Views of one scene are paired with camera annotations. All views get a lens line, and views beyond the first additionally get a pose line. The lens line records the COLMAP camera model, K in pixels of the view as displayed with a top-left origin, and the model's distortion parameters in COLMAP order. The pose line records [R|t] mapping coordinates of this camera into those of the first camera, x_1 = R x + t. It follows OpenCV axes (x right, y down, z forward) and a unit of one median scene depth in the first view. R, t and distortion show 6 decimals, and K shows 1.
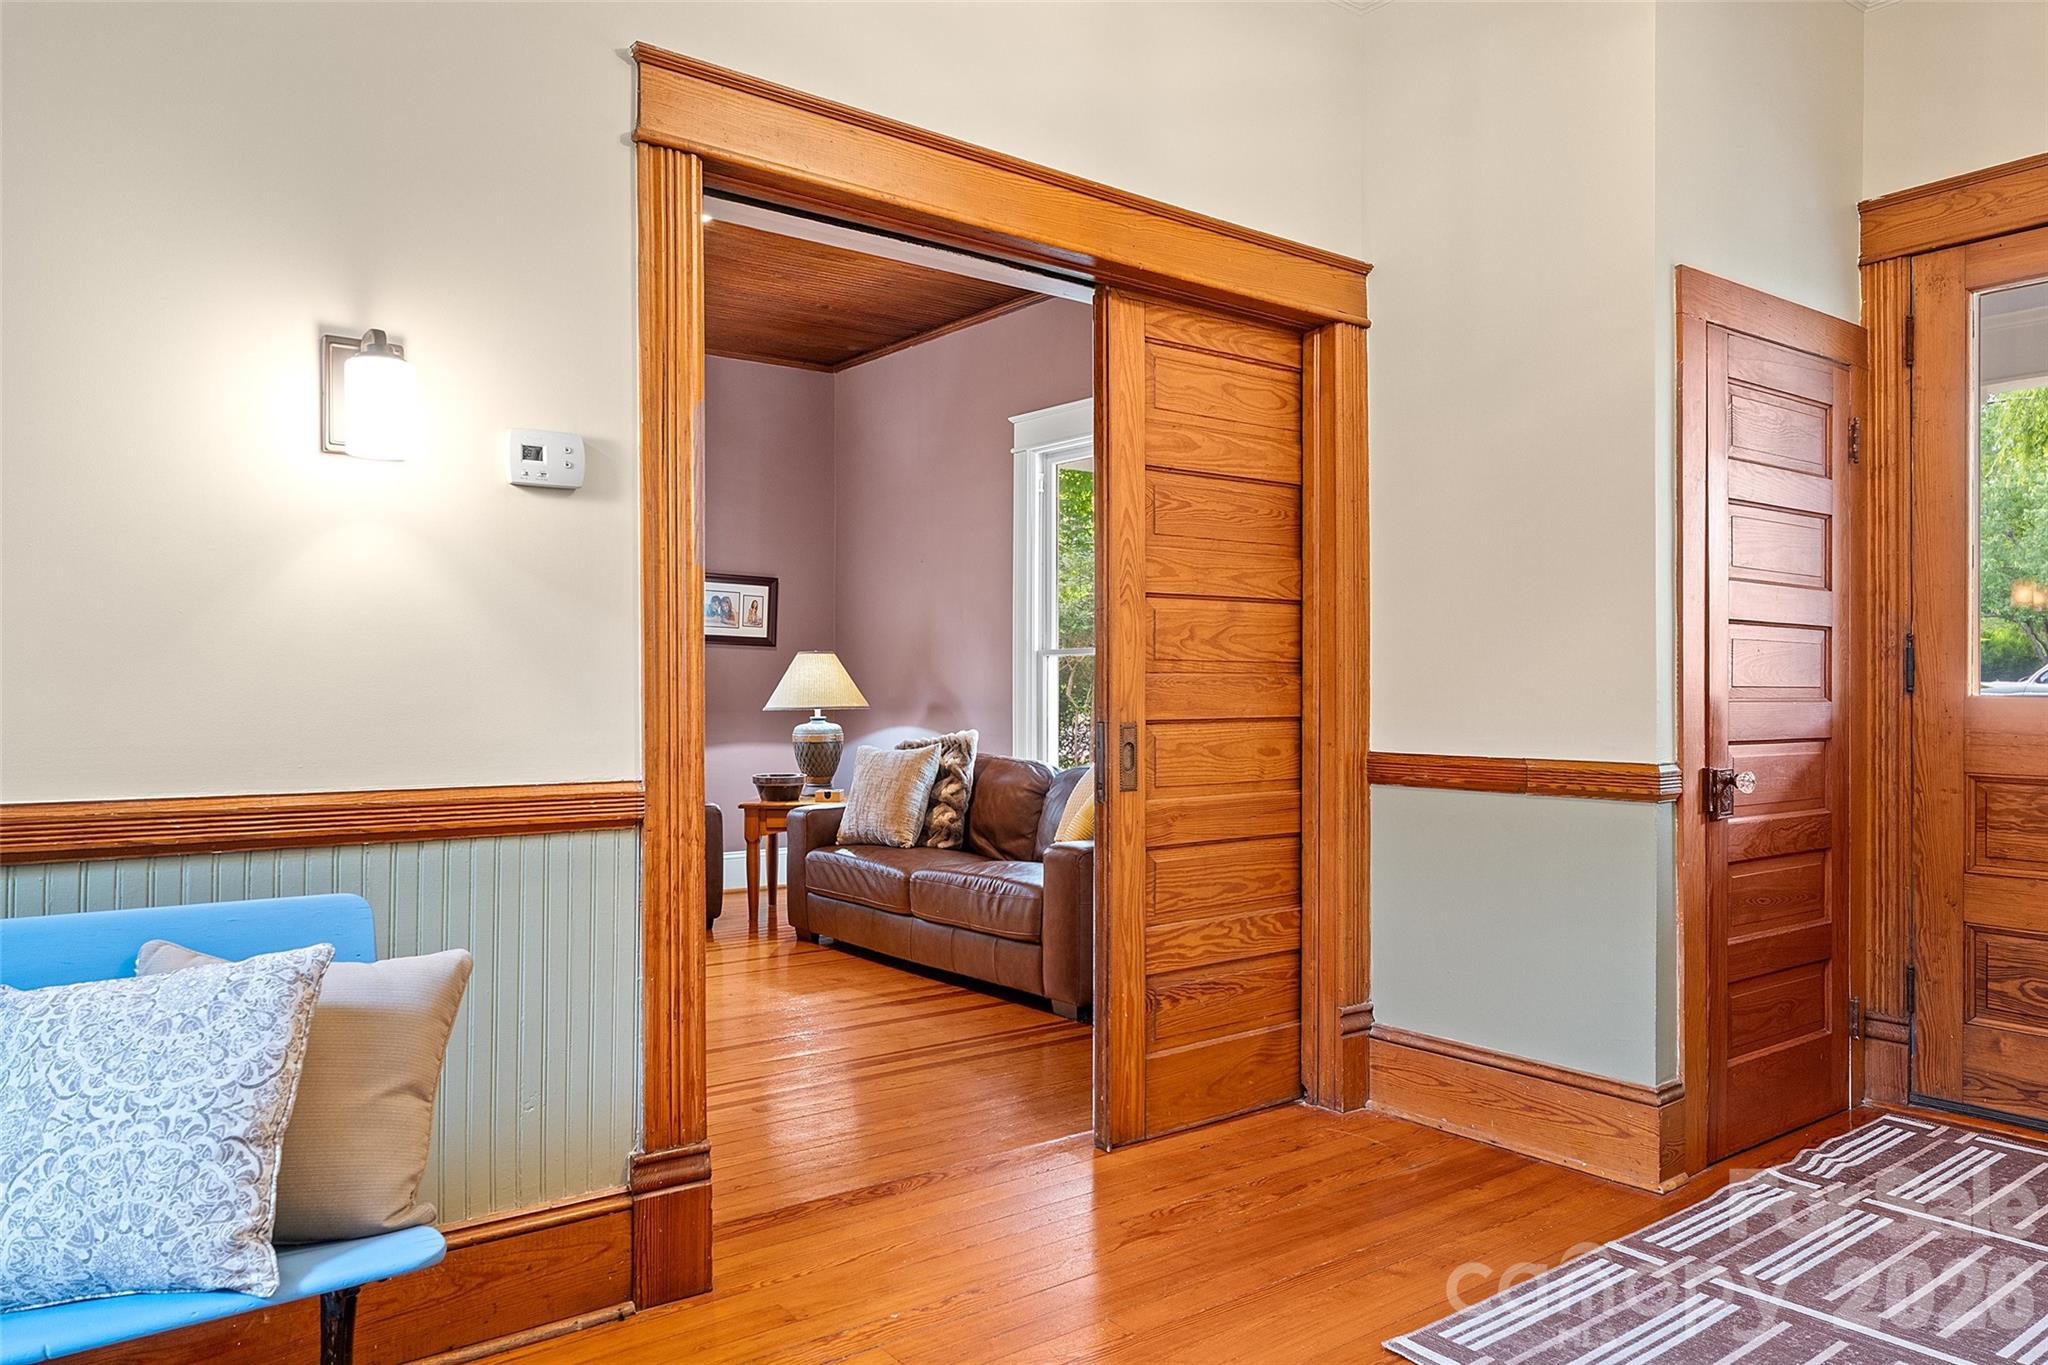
lens RADIAL K [[1398.2, 0, 1024.0], [0, 1398.2, 682.5], [0, 0, 1]] dist [0.002235, 0.003319]
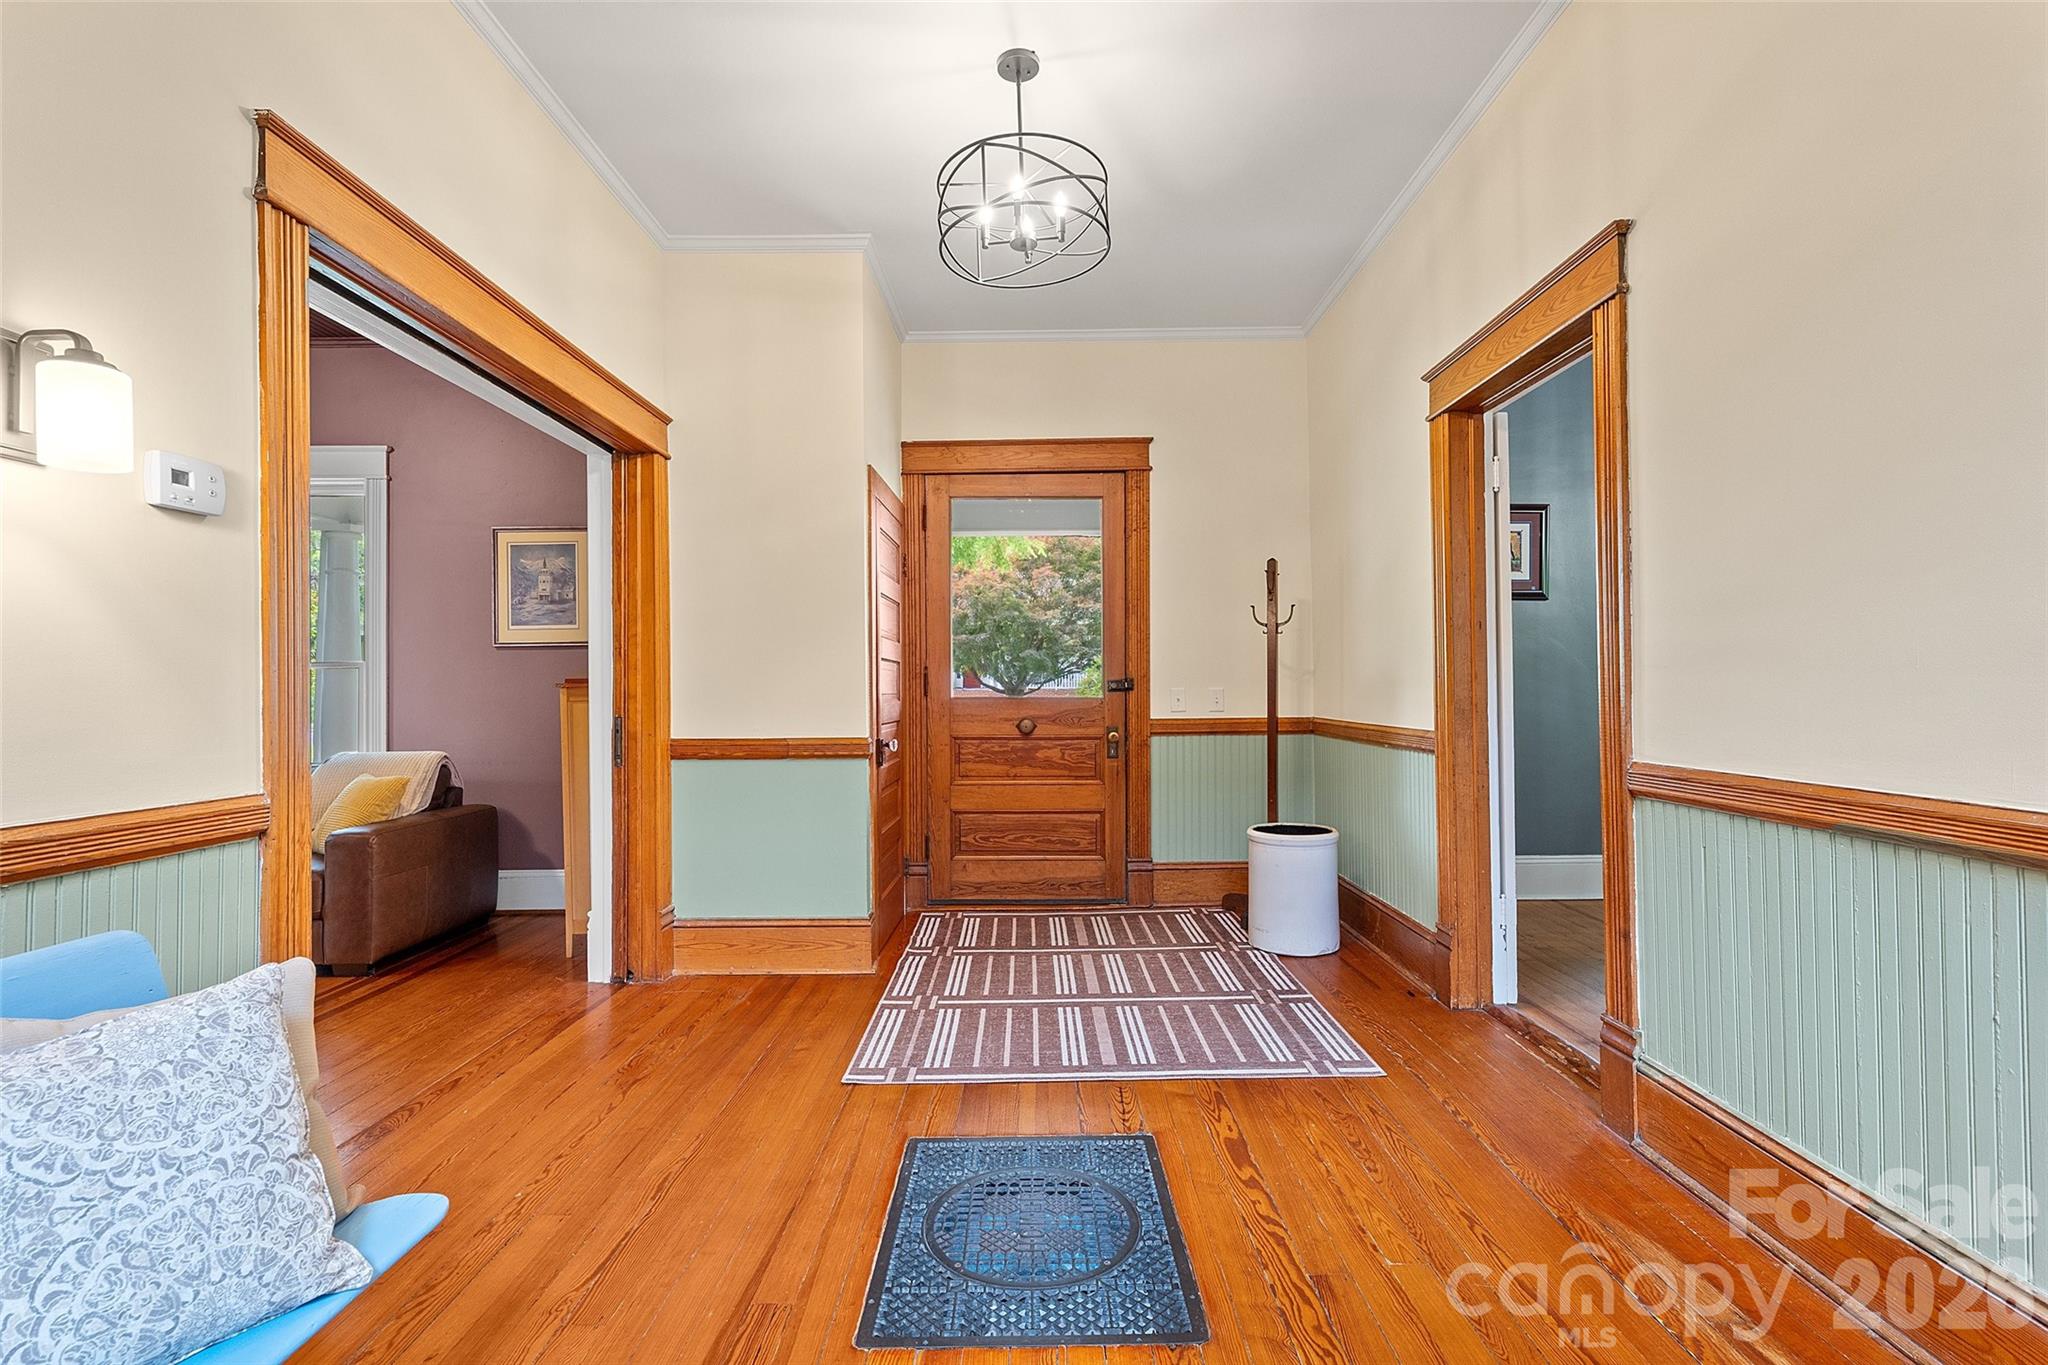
lens RADIAL K [[948.6, 0, 1027.6], [0, 948.6, 675.9], [0, 0, 1]] dist [-0.001663, -0.000447]
pose [[0.621713, 0.005305, 0.783227, -0.479158], [0.004196, 0.999940, -0.010103, -0.010357], [-0.783234, 0.009567, 0.621654, 0.089721]]
